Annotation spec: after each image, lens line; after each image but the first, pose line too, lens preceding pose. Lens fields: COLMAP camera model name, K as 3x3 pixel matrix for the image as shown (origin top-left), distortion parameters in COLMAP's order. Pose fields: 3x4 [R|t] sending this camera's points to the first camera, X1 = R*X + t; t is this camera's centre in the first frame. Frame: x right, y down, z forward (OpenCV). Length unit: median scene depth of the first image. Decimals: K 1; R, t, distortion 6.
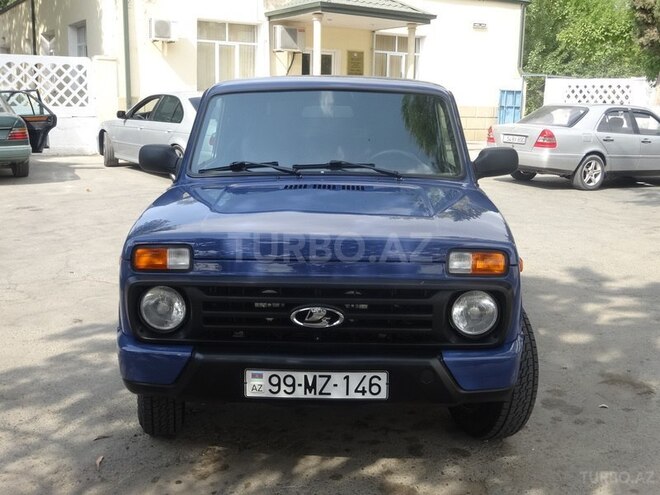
lens RADIAL K [[741.0, 0, 330.0], [0, 741.0, 247.5], [0, 0, 1]] dist [0.004000, -0.008604]
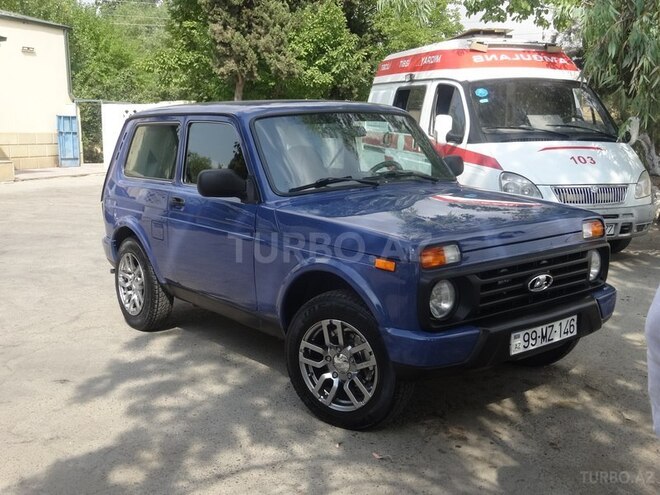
lens RADIAL K [[741.0, 0, 330.0], [0, 741.0, 247.5], [0, 0, 1]] dist [0.004000, -0.008604]
pose [[0.767802, -0.125493, 0.628277, -0.929622], [0.146284, 0.989064, 0.018787, -0.038627], [-0.623764, 0.077482, 0.777763, 0.175526]]
